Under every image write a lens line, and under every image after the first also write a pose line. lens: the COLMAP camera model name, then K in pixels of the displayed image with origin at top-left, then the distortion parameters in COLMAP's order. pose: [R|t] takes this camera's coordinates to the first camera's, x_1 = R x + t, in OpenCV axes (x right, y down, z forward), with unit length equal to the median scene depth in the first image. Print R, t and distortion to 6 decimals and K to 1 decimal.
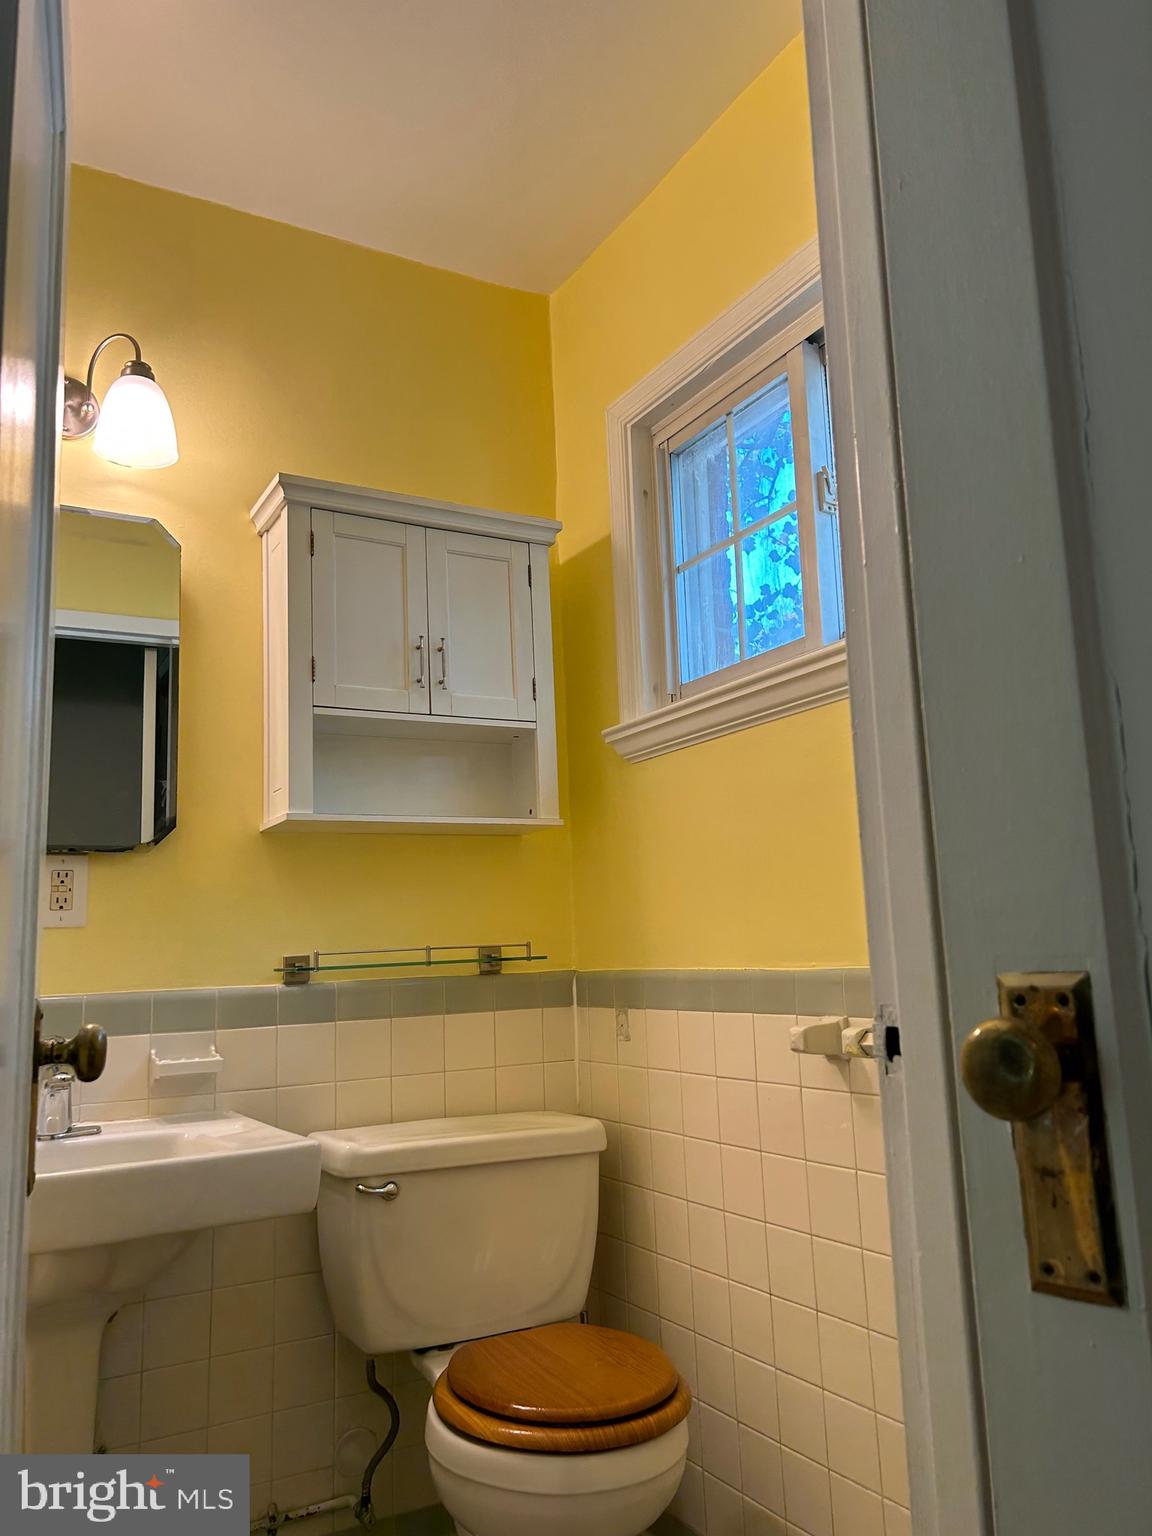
lens RADIAL K [[1152.9, 0, 579.3], [0, 1152.9, 783.2], [0, 0, 1]] dist [0.054486, -0.061804]
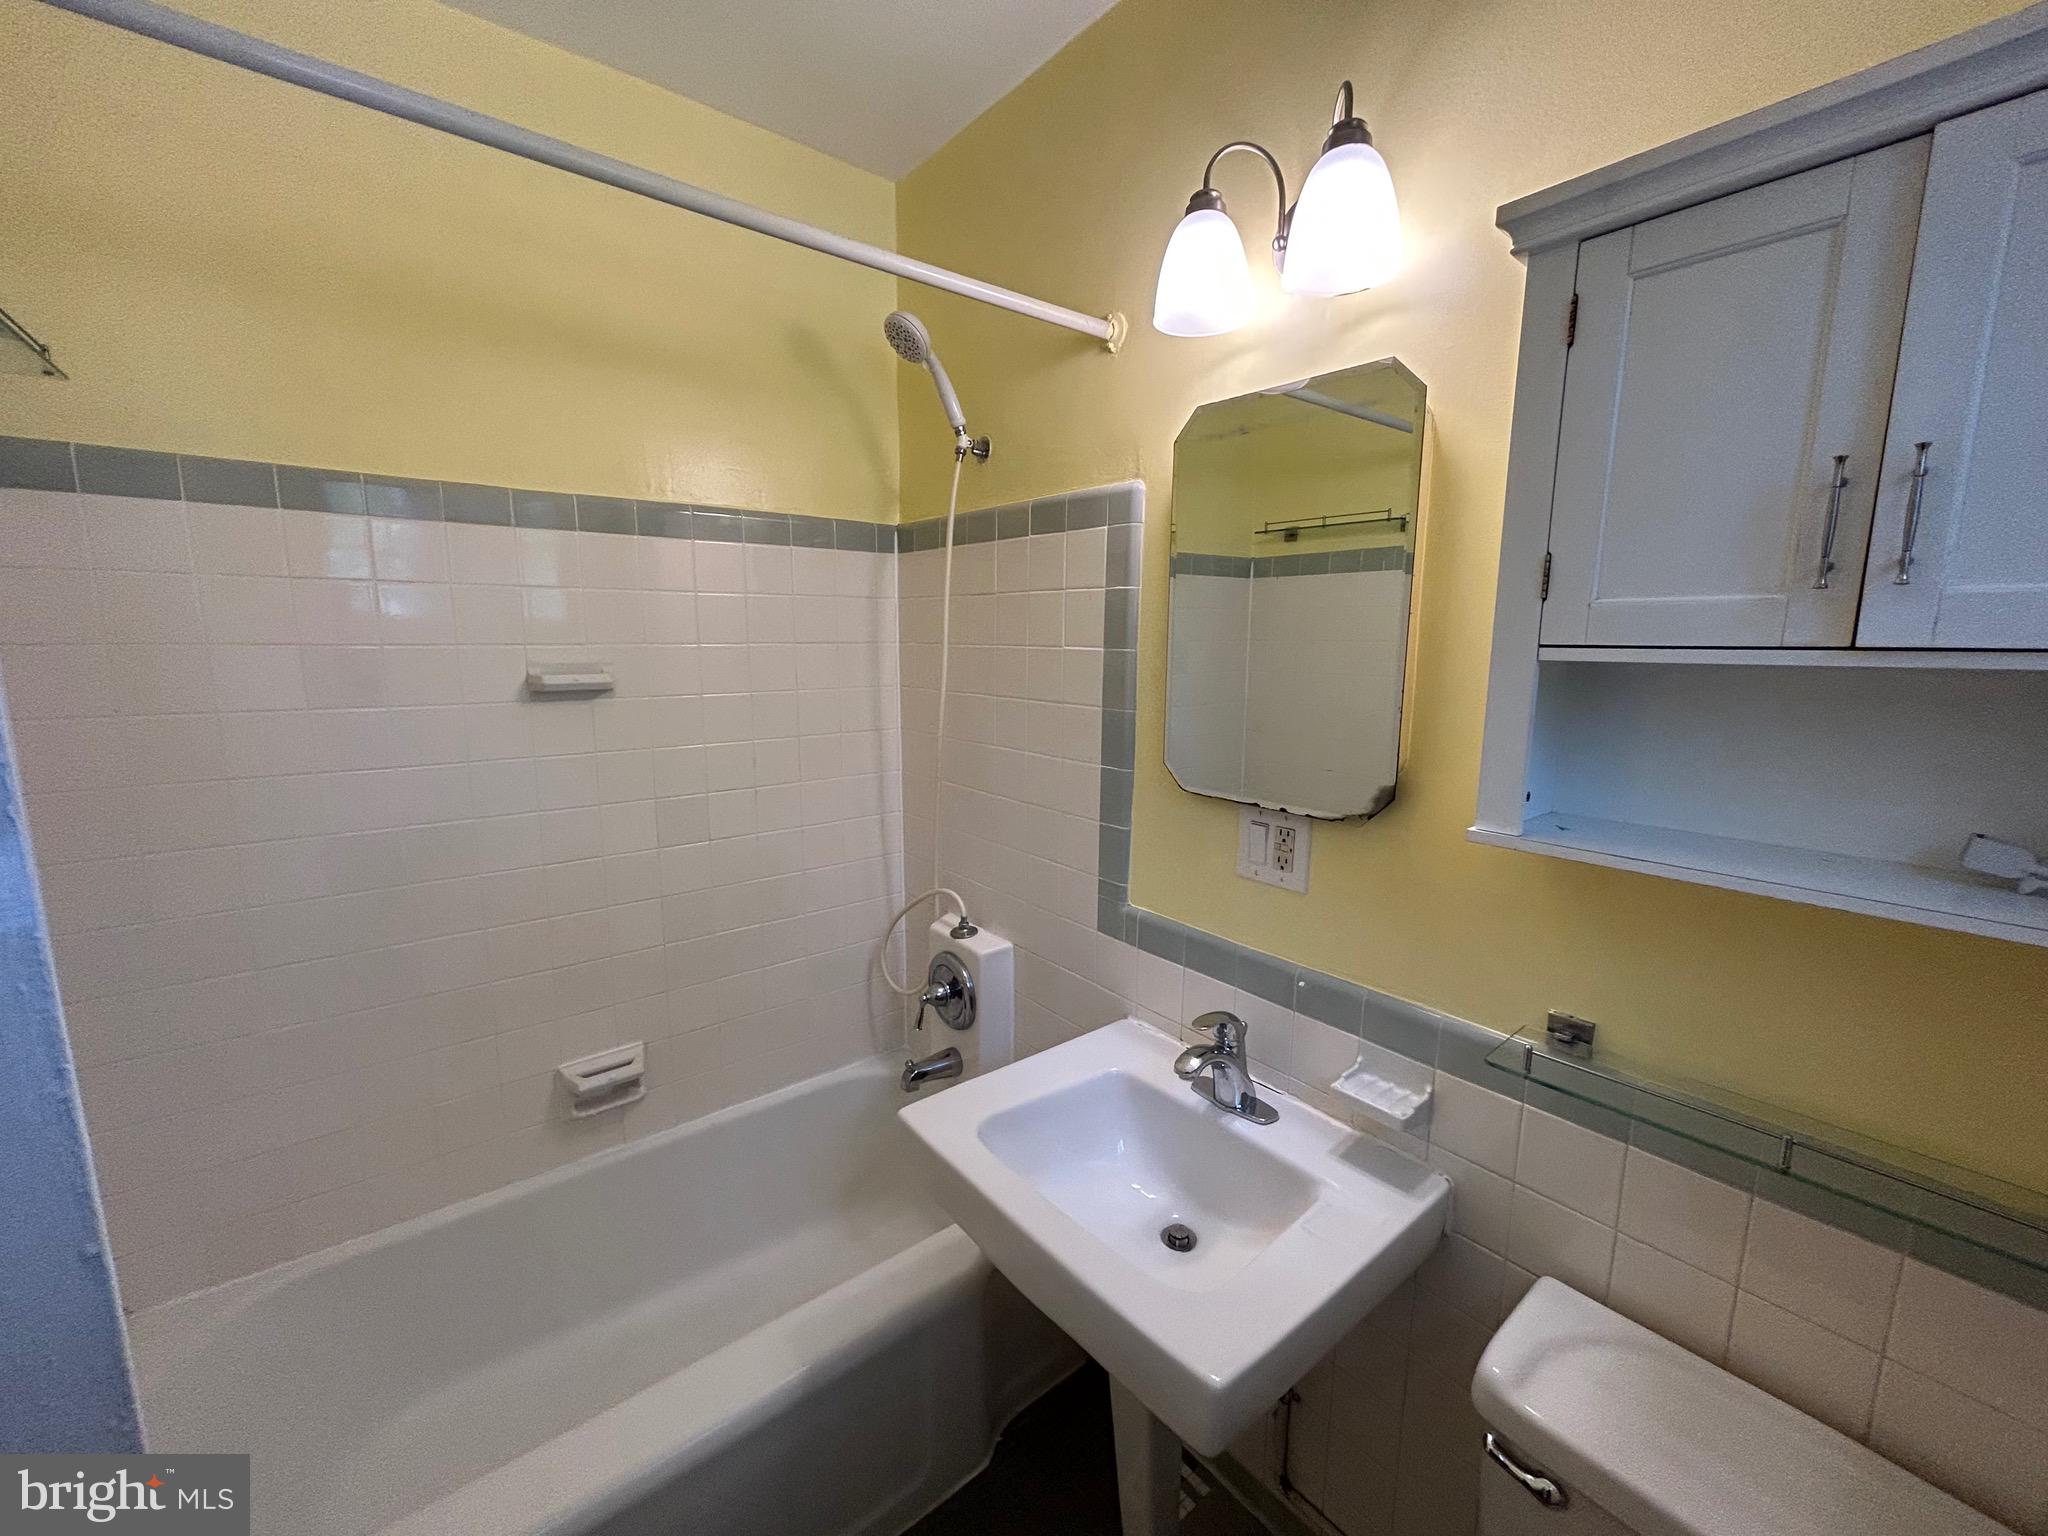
lens RADIAL K [[821.9, 0, 1039.6], [0, 821.9, 765.6], [0, 0, 1]] dist [-0.001566, 0.001328]
pose [[0.177109, 0.190957, -0.965488, 0.120281], [0.131017, 0.967691, 0.215427, -0.127113], [0.975432, -0.164650, 0.146368, 0.696171]]
